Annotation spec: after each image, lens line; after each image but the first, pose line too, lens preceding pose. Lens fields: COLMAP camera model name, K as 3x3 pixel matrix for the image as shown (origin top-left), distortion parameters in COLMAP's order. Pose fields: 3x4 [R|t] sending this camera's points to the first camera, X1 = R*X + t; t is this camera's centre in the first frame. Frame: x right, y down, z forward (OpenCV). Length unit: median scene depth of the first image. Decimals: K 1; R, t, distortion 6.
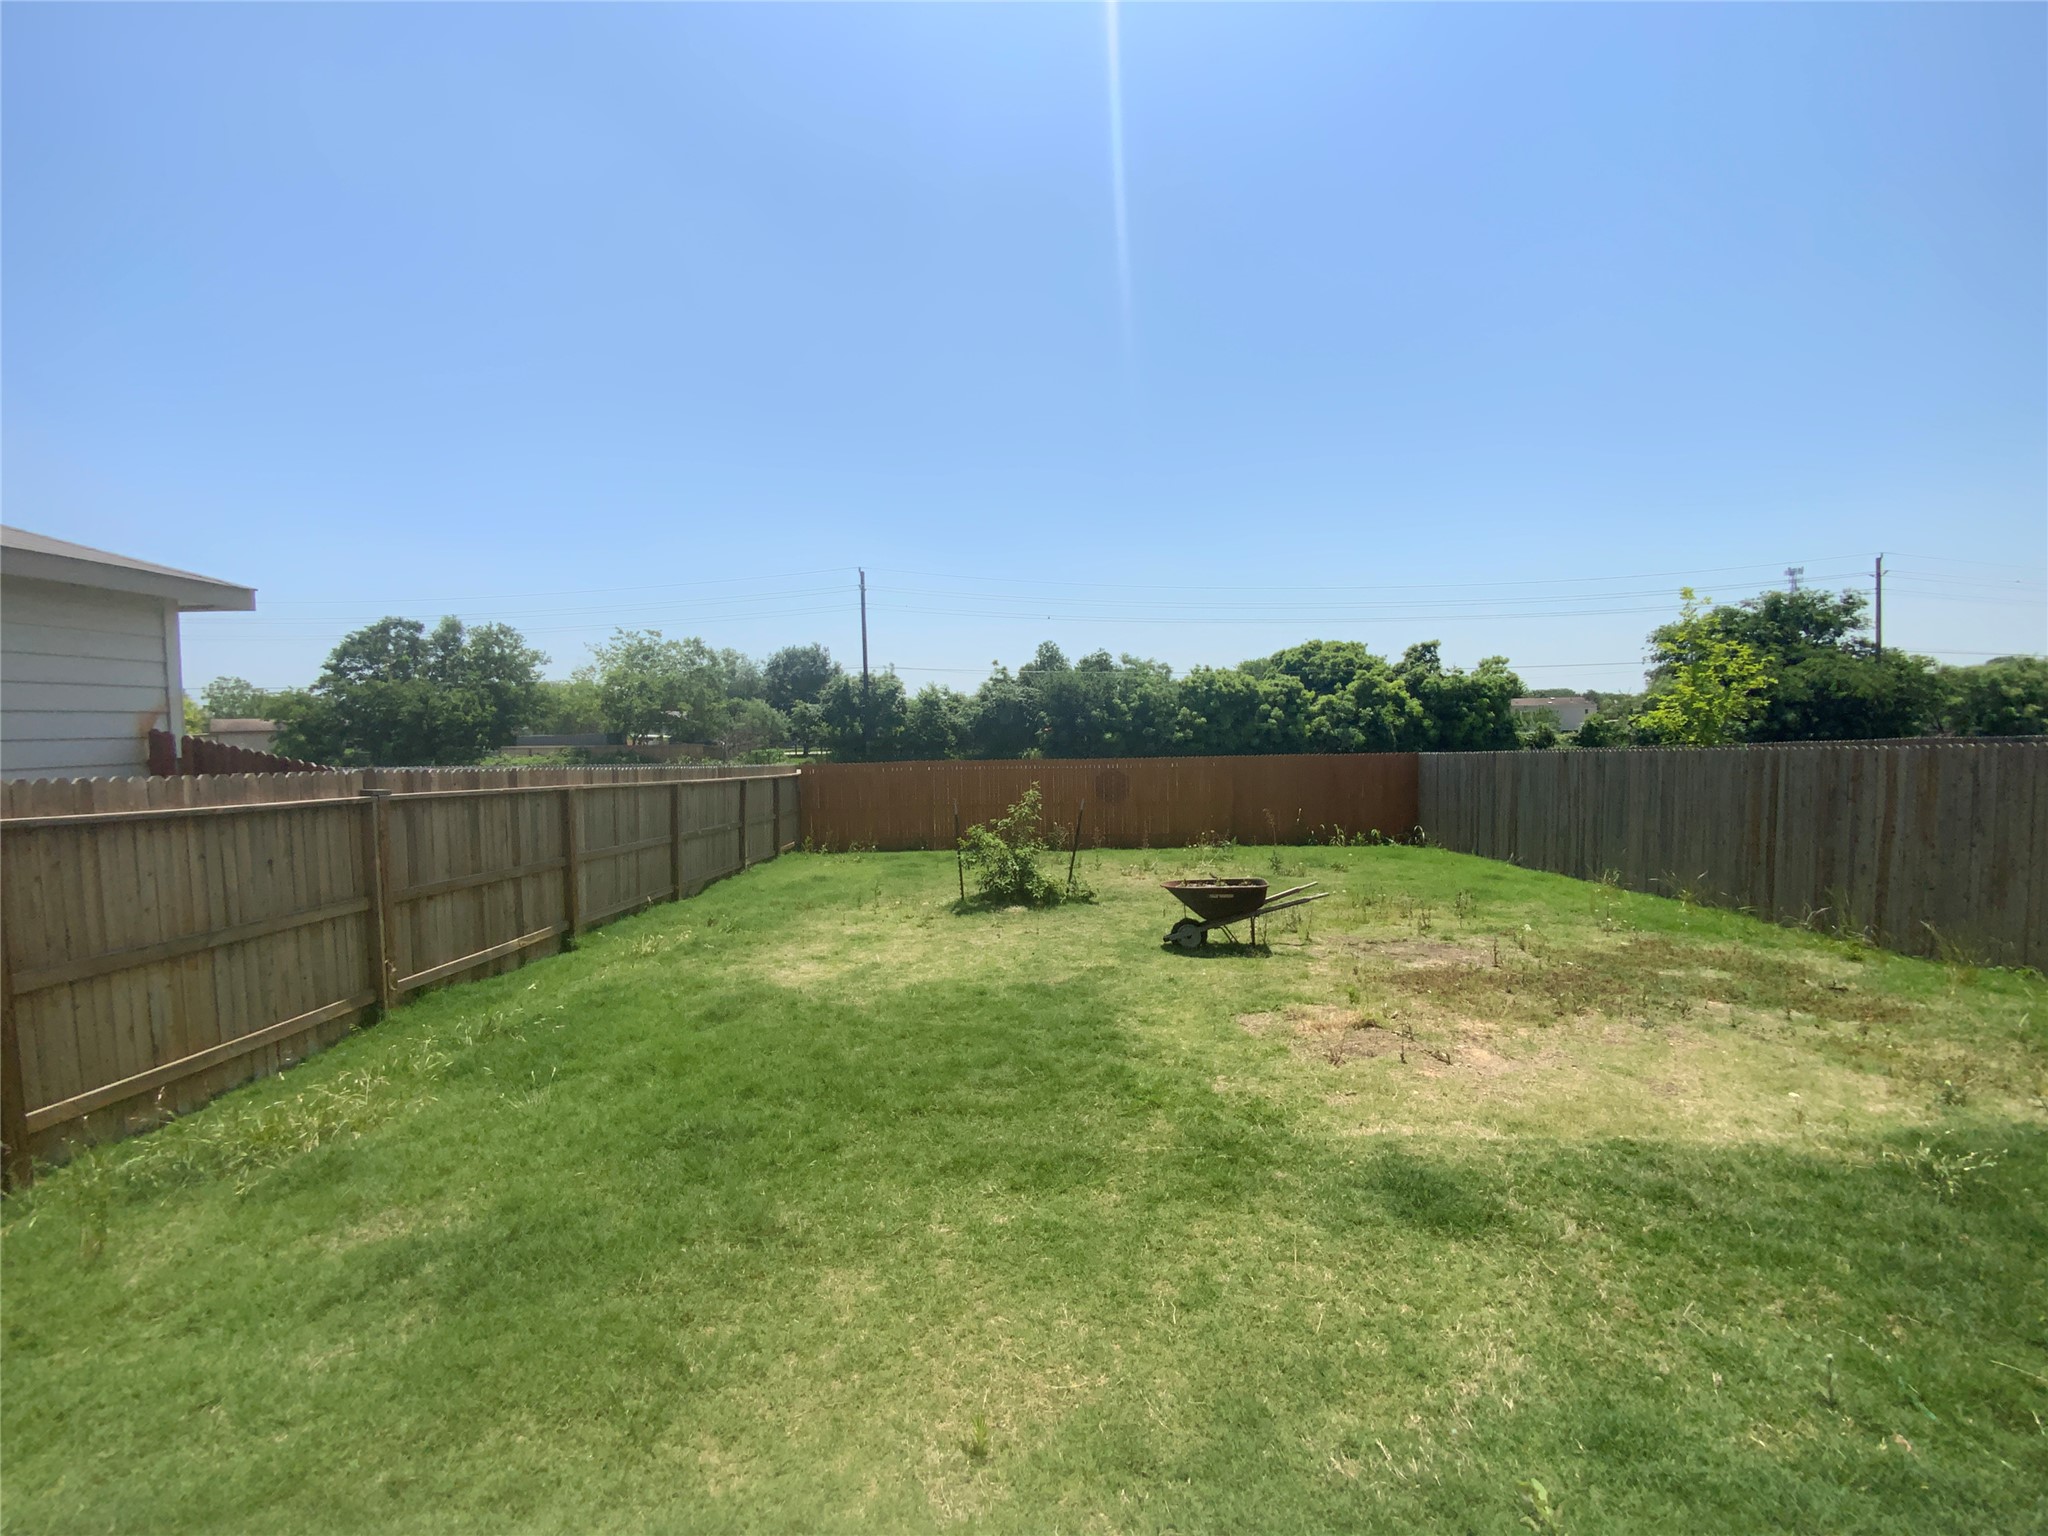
lens RADIAL K [[835.2, 0, 1029.2], [0, 835.2, 767.9], [0, 0, 1]] dist [0.027213, -0.025341]
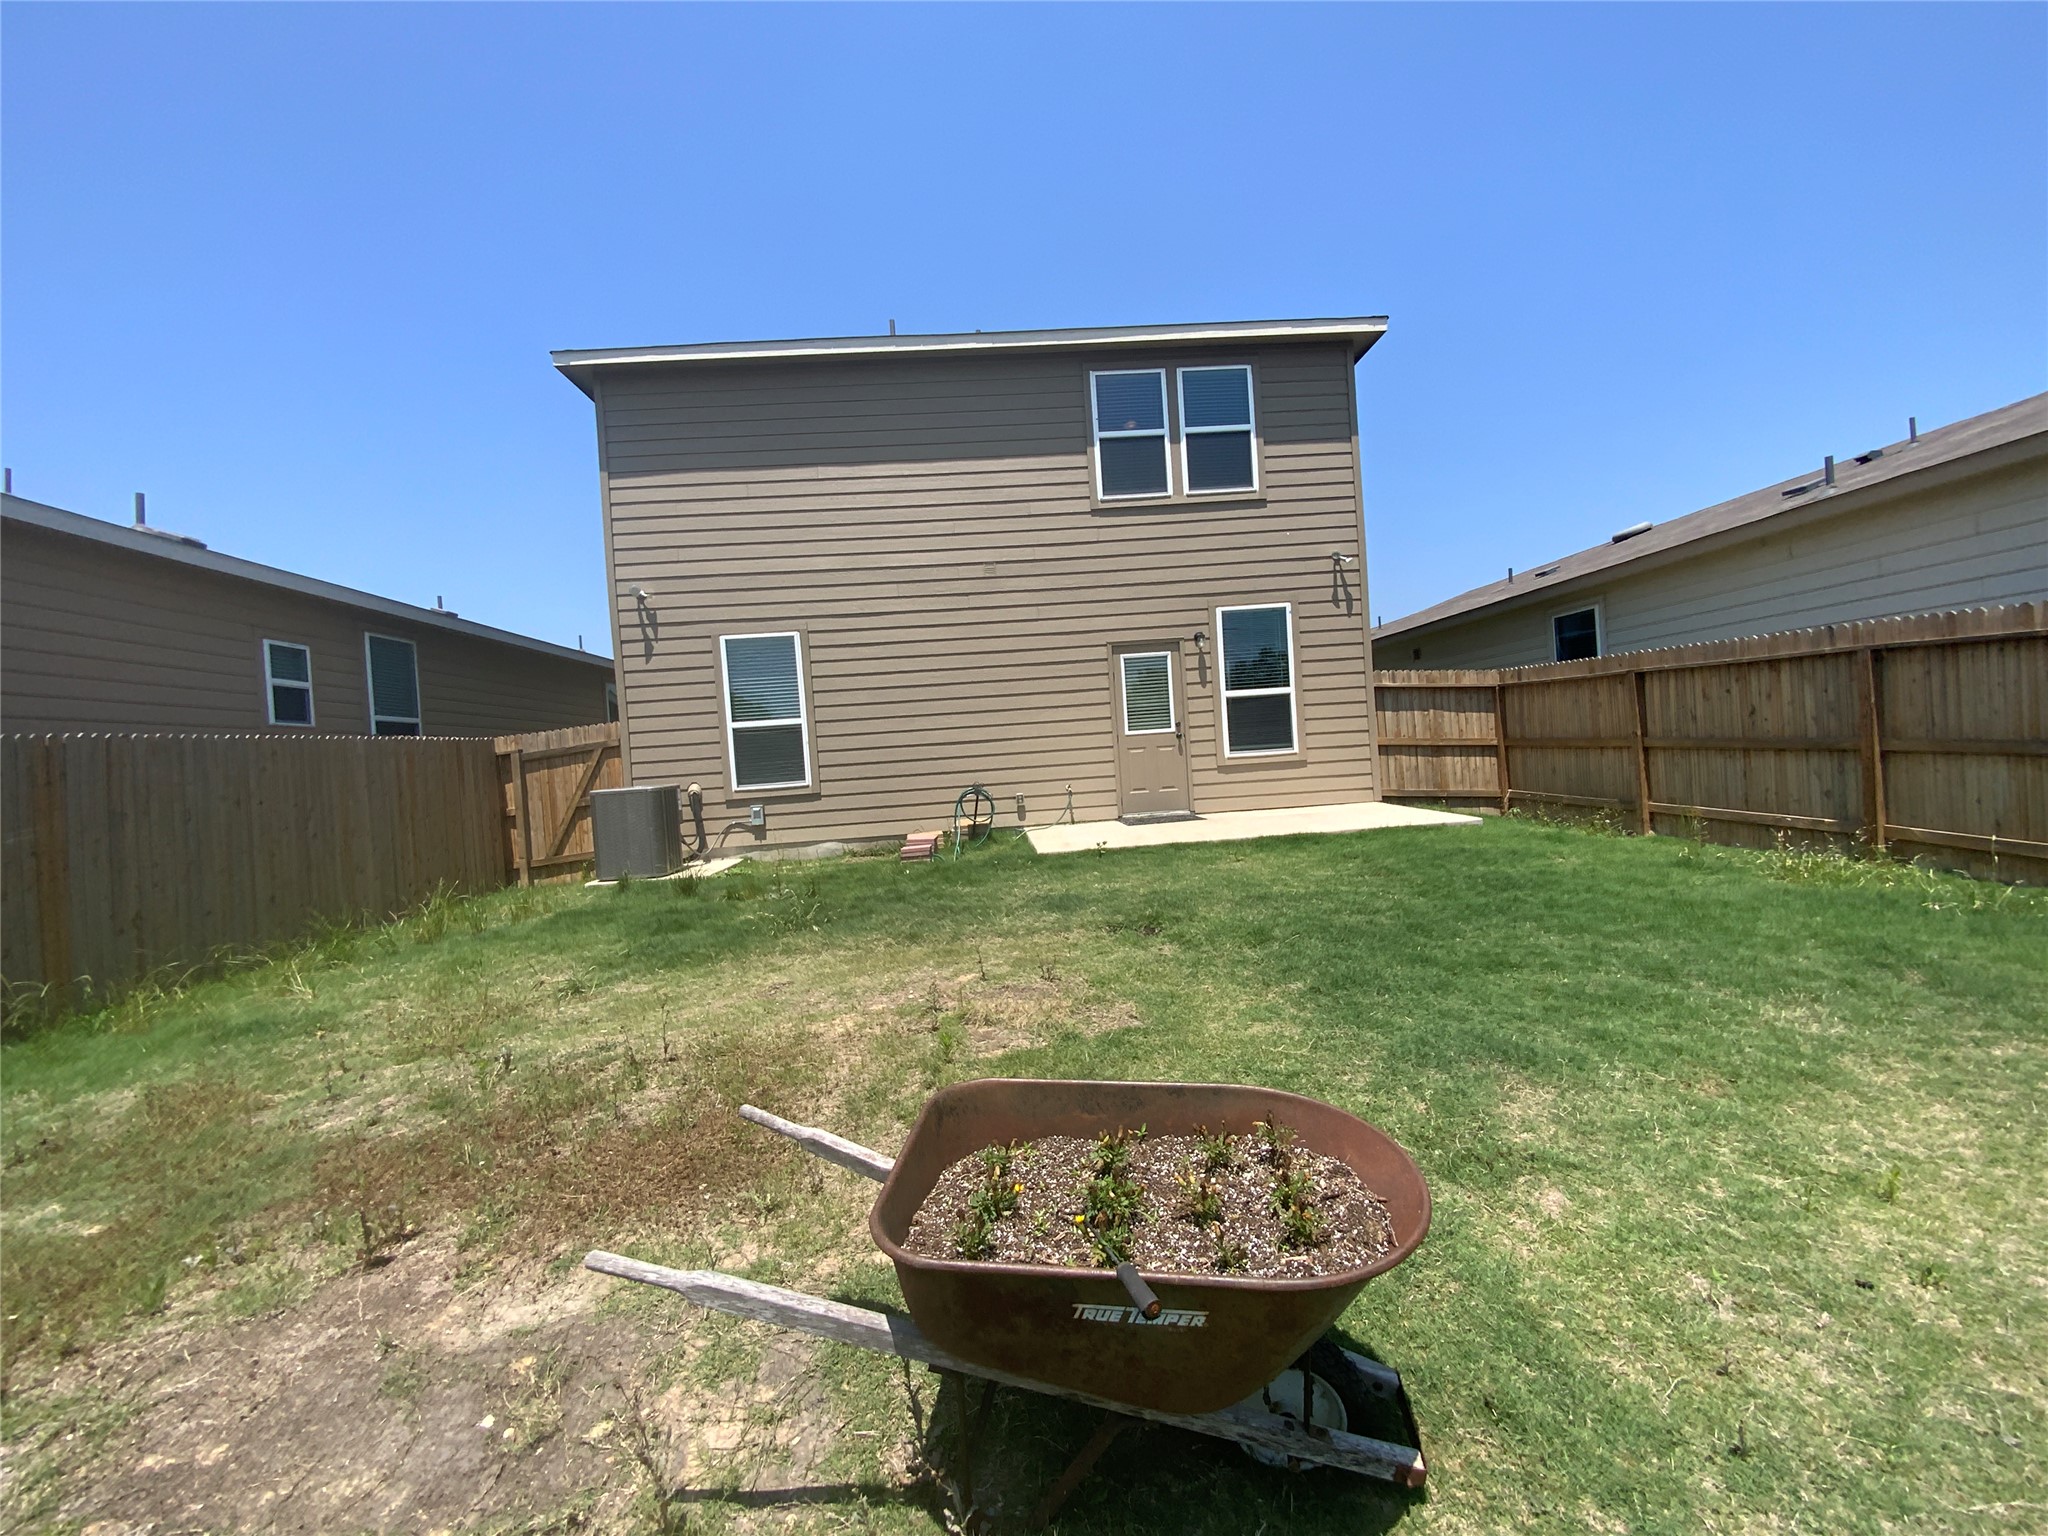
lens RADIAL K [[835.2, 0, 1029.2], [0, 835.2, 767.9], [0, 0, 1]] dist [0.027213, -0.025341]
pose [[-0.995473, 0.093083, -0.019215, 0.434663], [0.091795, 0.993994, 0.059581, 0.044567], [0.024646, 0.057547, -0.998039, 2.169885]]
